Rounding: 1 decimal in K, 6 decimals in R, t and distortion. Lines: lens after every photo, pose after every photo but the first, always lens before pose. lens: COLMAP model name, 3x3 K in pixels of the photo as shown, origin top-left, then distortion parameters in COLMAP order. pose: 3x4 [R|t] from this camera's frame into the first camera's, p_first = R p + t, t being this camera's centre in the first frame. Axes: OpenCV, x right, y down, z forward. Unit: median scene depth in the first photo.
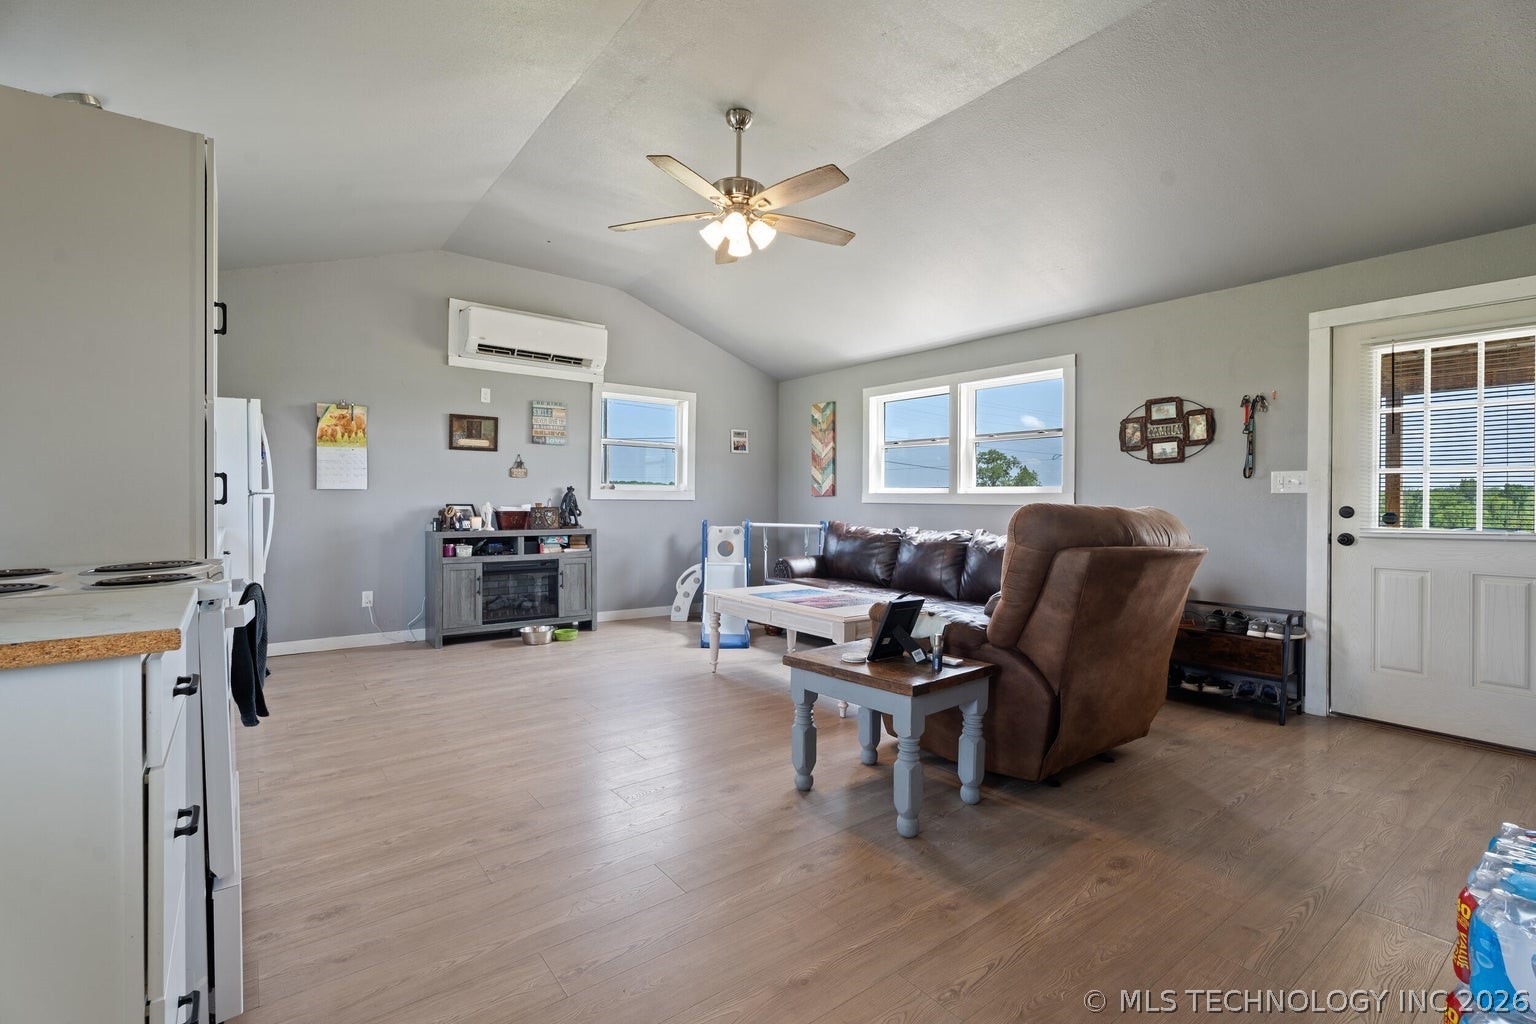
lens RADIAL K [[693.7, 0, 769.1], [0, 693.7, 504.2], [0, 0, 1]] dist [0.002186, 0.000098]
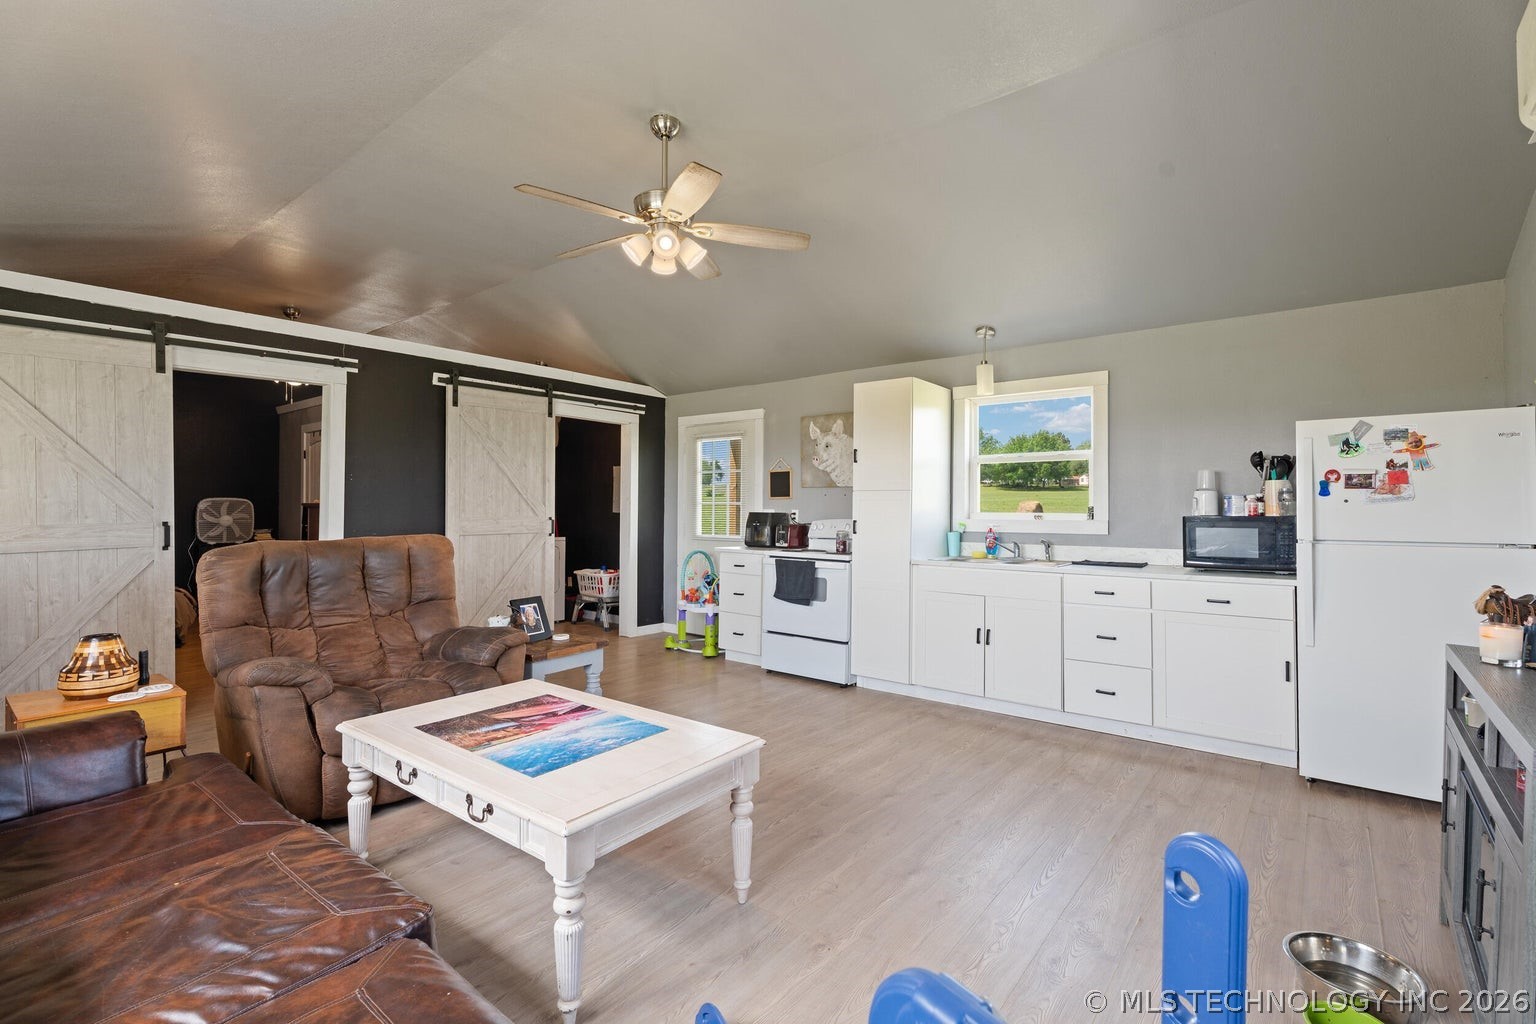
lens RADIAL K [[683.9, 0, 783.5], [0, 683.9, 505.5], [0, 0, 1]] dist [0.002792, 0.000676]
pose [[-0.966067, -0.014714, -0.257873, 0.019590], [-0.015528, 0.999879, 0.001118, -0.035246], [0.257825, 0.005085, -0.966178, 1.197835]]
